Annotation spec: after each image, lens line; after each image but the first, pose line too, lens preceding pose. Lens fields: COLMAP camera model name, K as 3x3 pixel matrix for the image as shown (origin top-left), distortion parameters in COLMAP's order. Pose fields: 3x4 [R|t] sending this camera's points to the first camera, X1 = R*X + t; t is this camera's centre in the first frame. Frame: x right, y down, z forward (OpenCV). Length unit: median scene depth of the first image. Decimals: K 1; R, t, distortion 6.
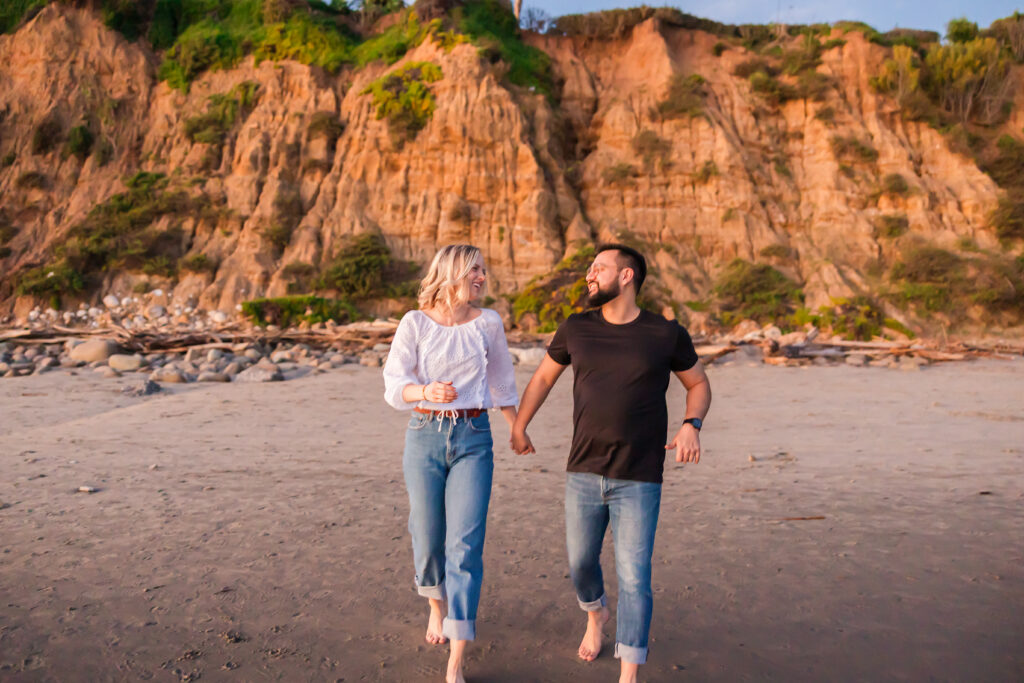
lens RADIAL K [[897.2, 0, 511.6], [0, 897.2, 330.3], [0, 0, 1]] dist [0.015417, -0.000780]
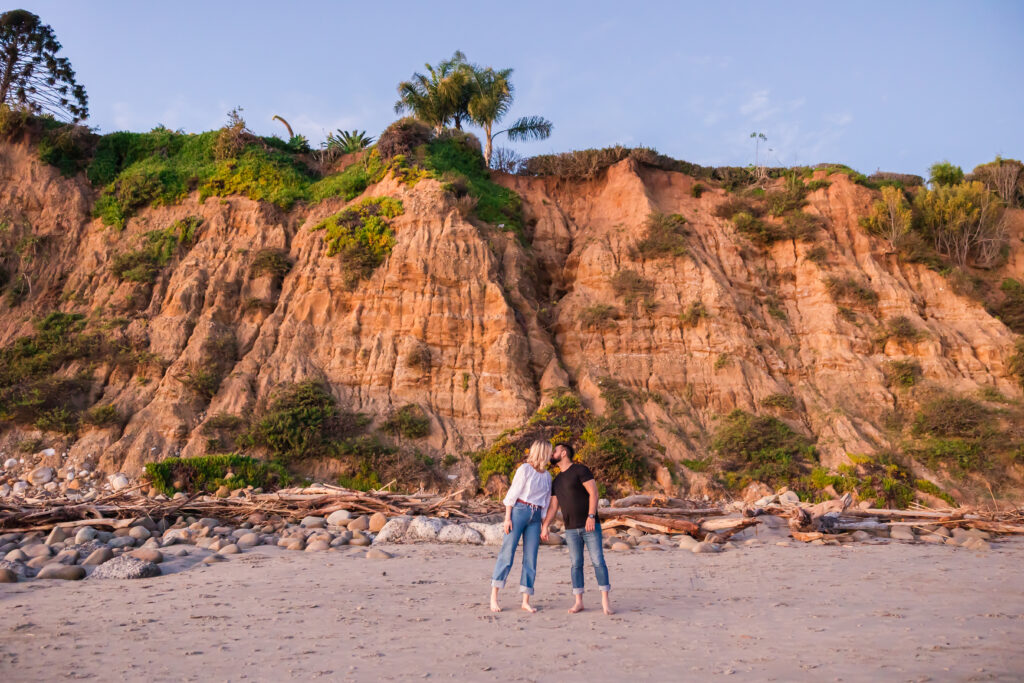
lens RADIAL K [[897.2, 0, 511.6], [0, 897.2, 330.3], [0, 0, 1]] dist [0.015417, -0.000780]
pose [[0.999488, 0.001173, 0.031979, 0.004308], [0.004309, 0.985292, -0.170823, -0.007210], [-0.031709, 0.170873, 0.984783, 0.124359]]
